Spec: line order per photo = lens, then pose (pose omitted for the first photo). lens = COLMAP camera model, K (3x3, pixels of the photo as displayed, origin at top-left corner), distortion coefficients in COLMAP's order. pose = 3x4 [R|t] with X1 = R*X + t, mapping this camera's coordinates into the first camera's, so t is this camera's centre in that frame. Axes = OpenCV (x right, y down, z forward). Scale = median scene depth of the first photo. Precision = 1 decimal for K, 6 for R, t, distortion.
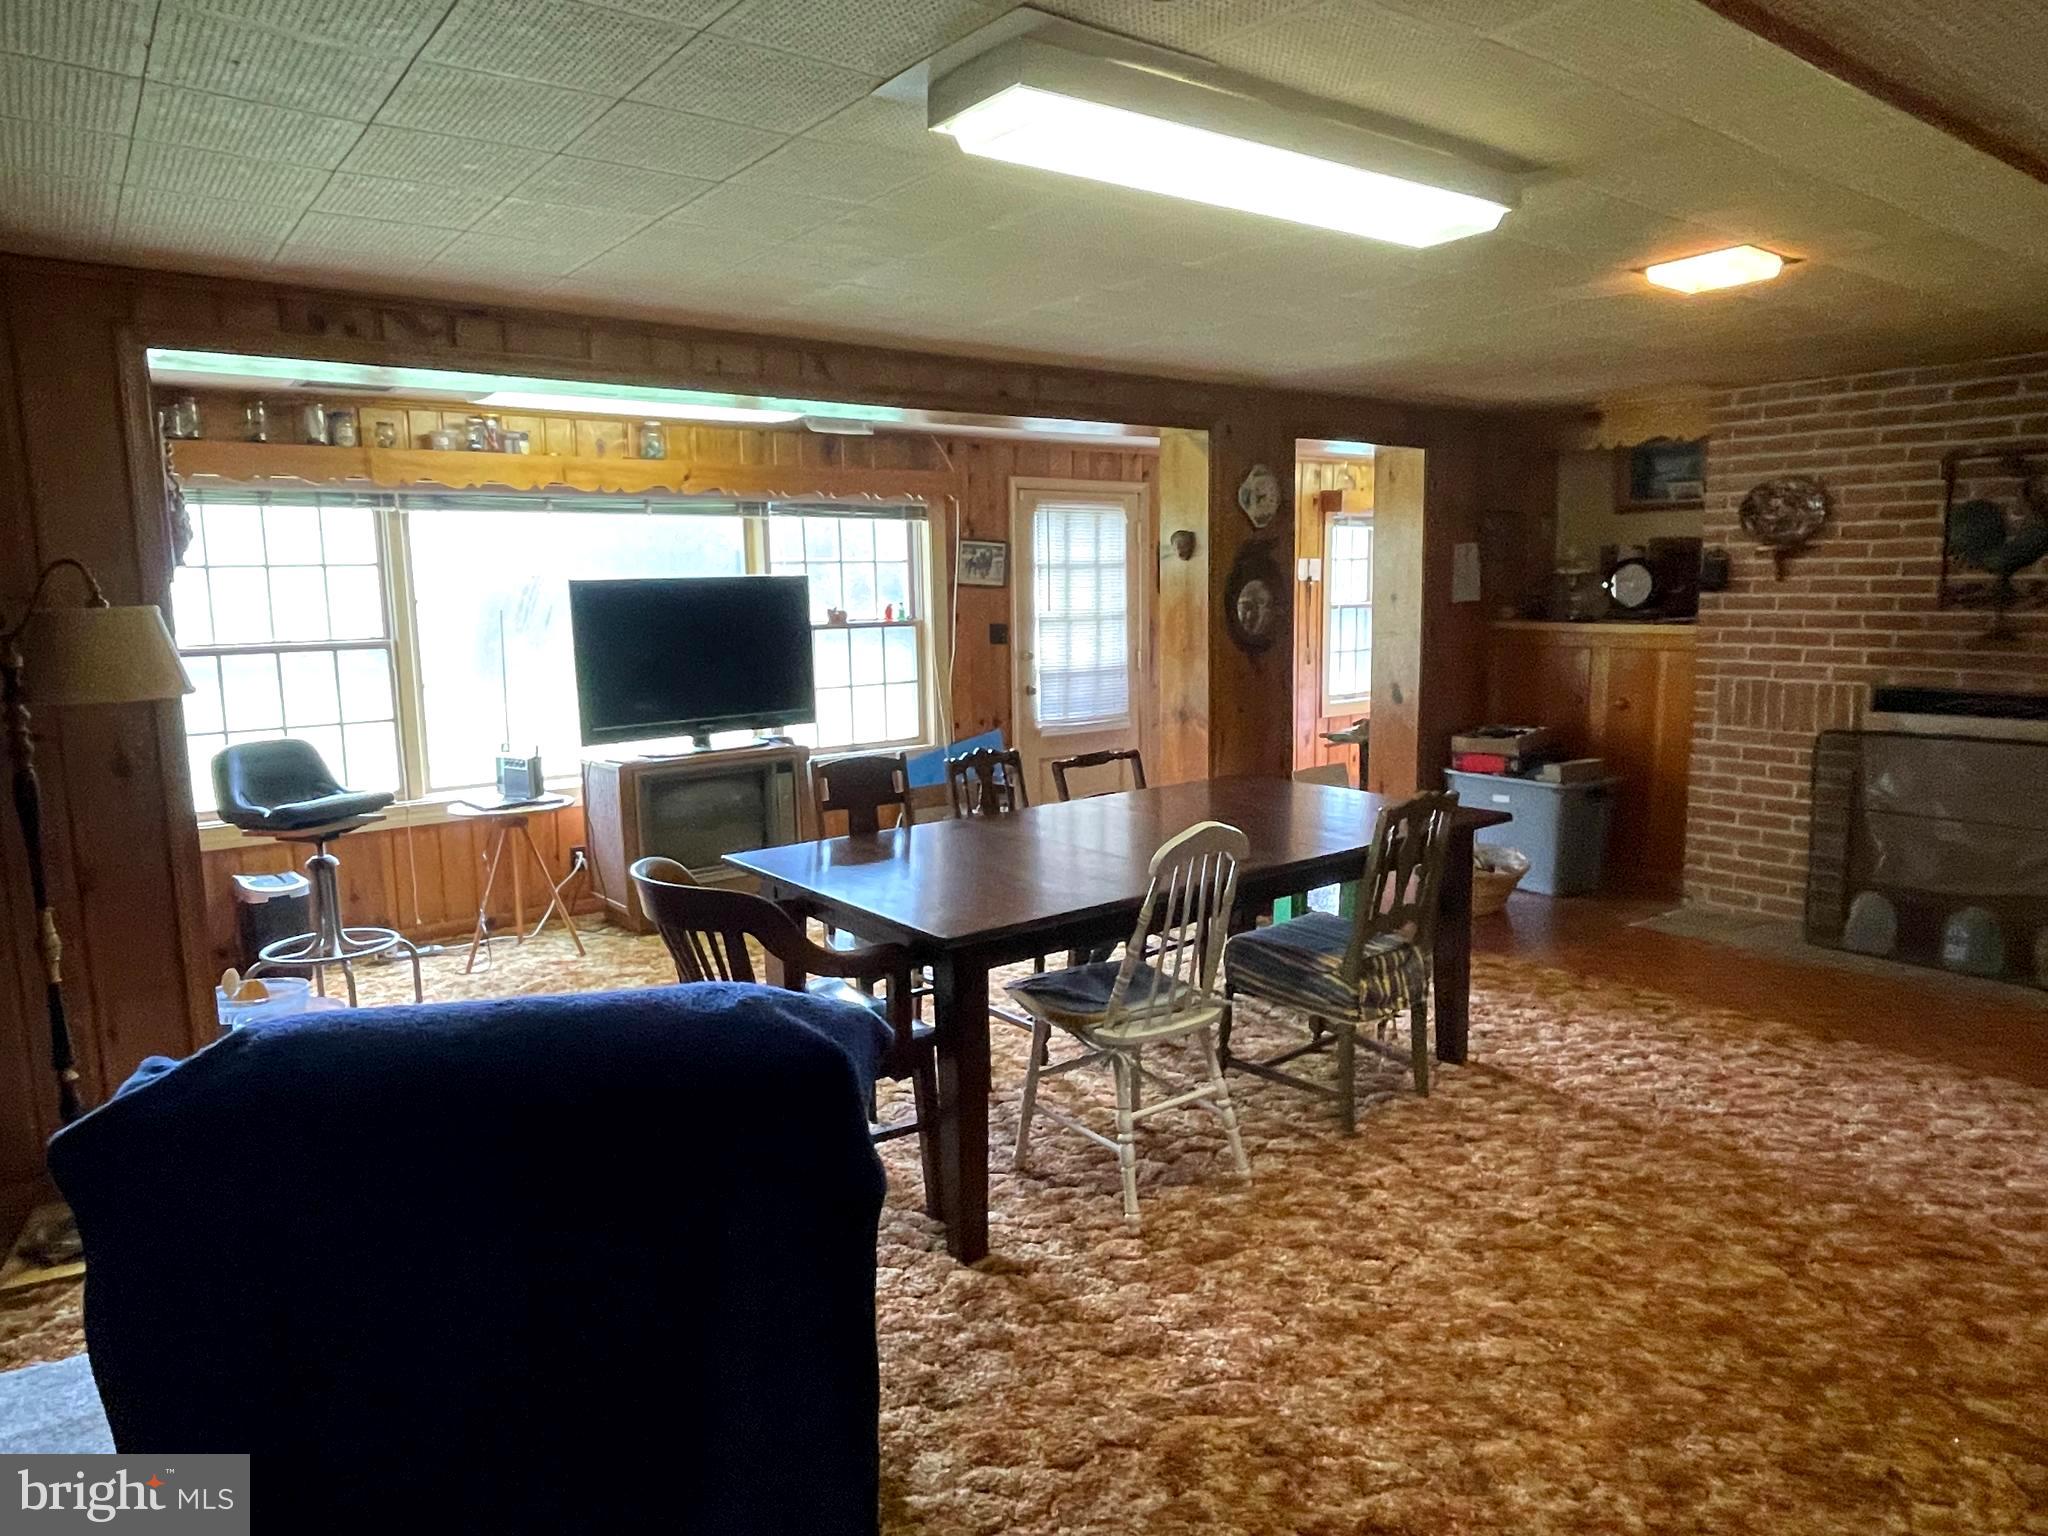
lens RADIAL K [[1285.1, 0, 1023.6], [0, 1285.1, 764.8], [0, 0, 1]] dist [-0.018908, 0.012578]
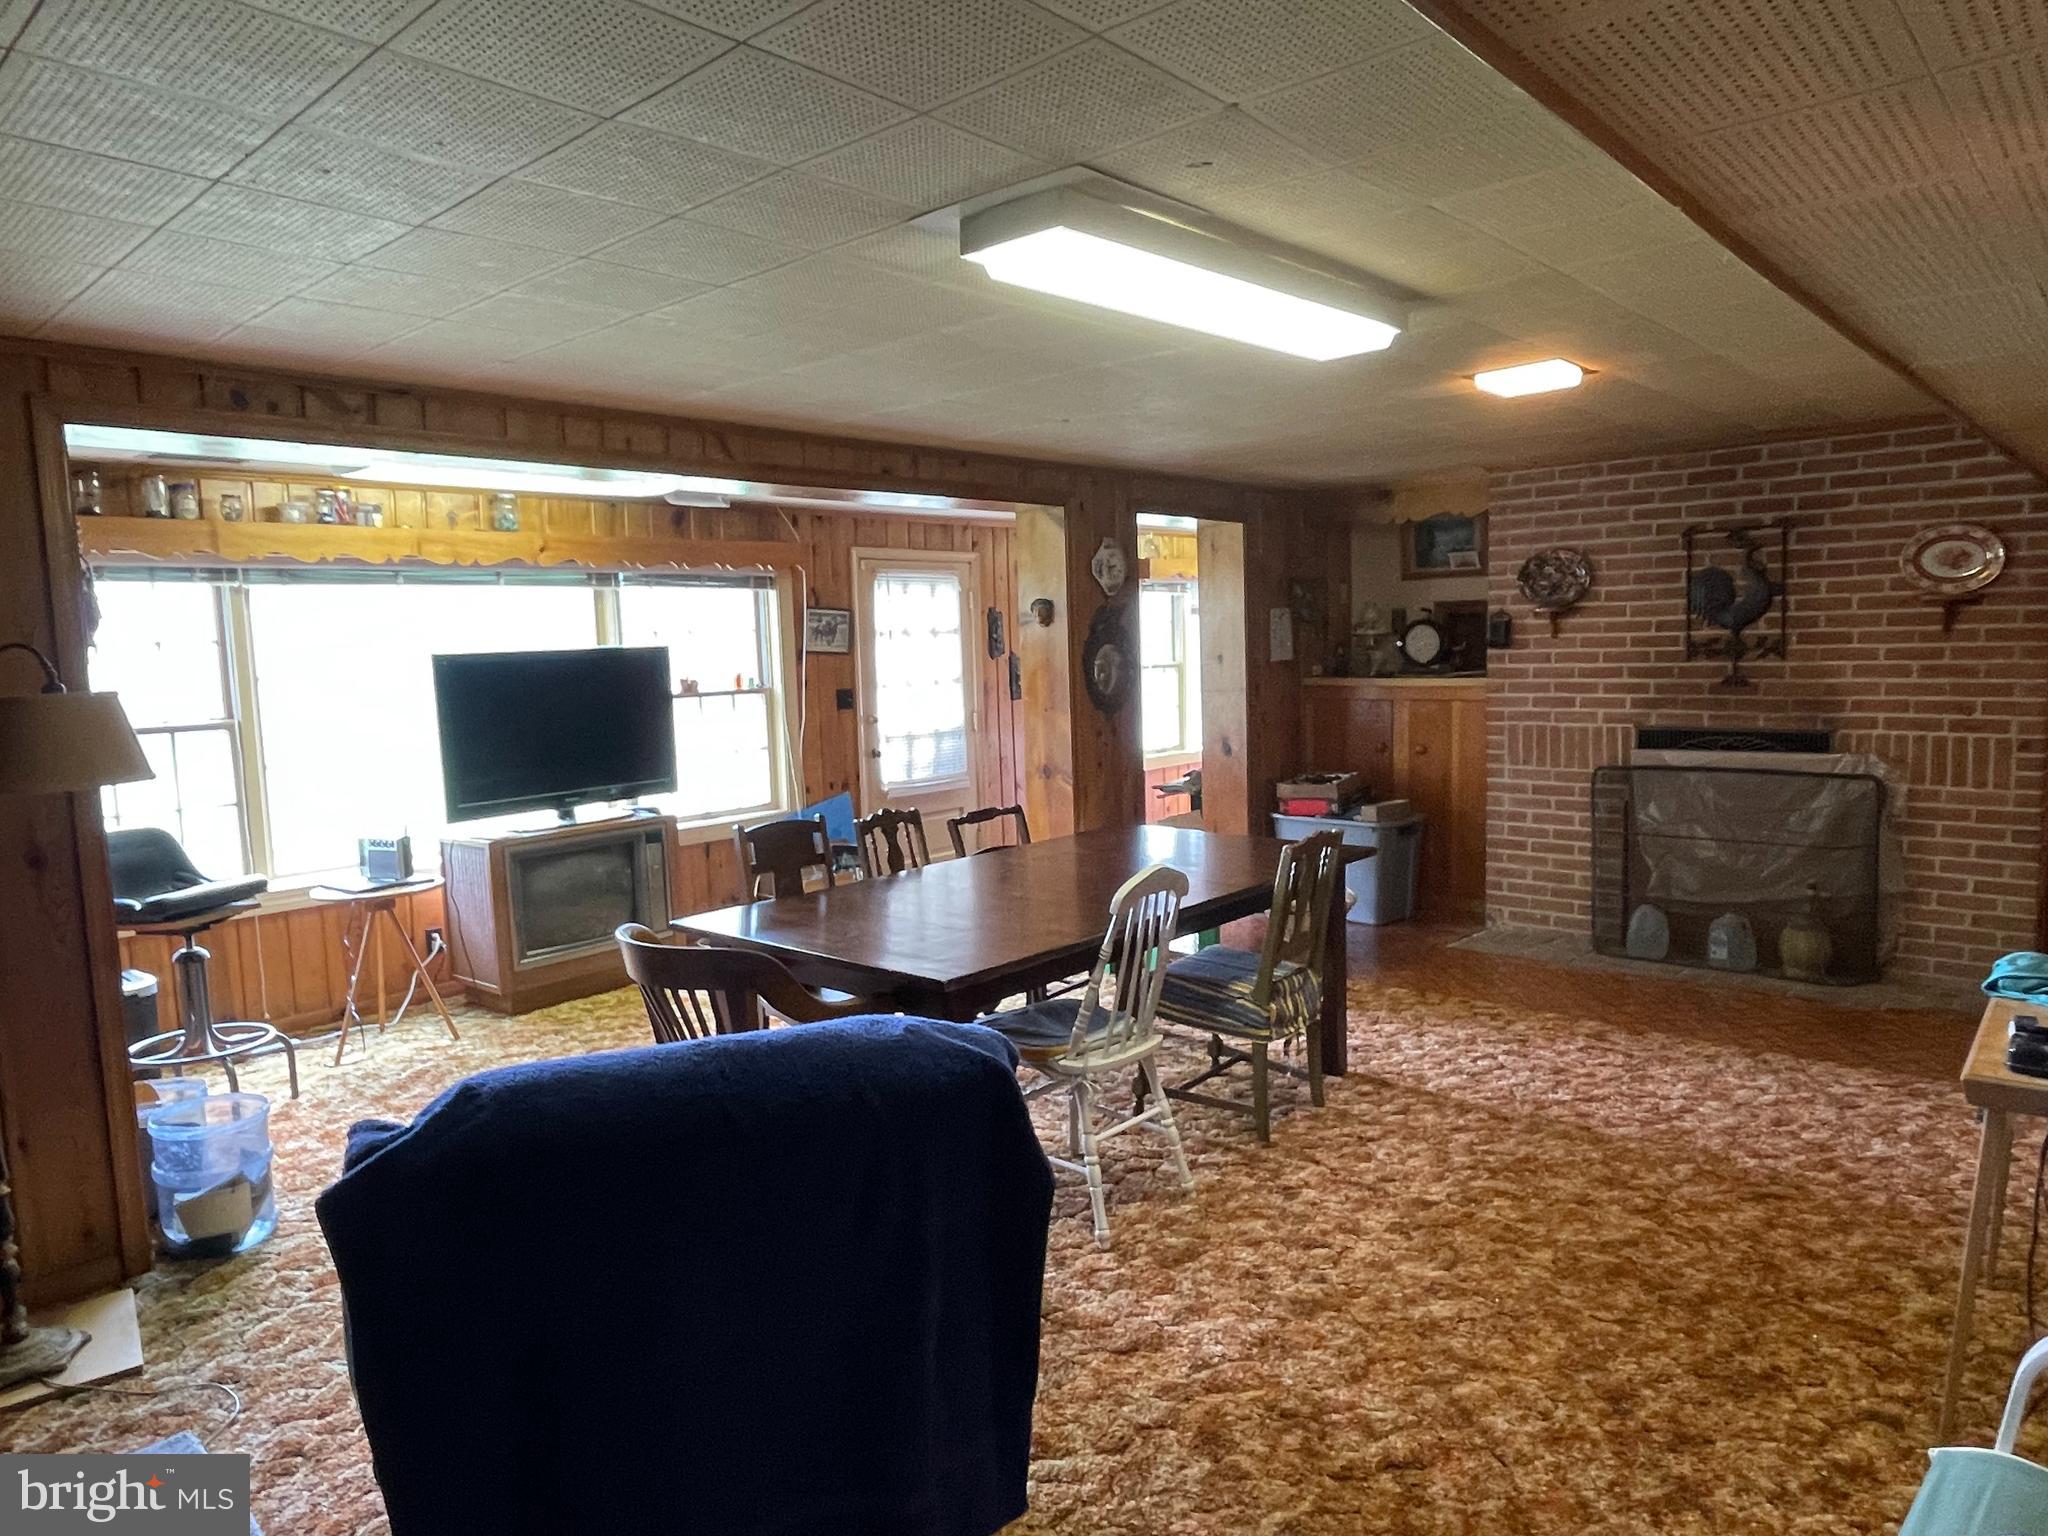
lens RADIAL K [[1285.1, 0, 1024.5], [0, 1285.1, 767.9], [0, 0, 1]] dist [-0.018908, 0.012578]
pose [[0.982923, -0.032086, 0.181197, -0.102380], [0.040405, 0.998283, -0.042408, 0.002566], [-0.179525, 0.049005, 0.982532, -0.044282]]
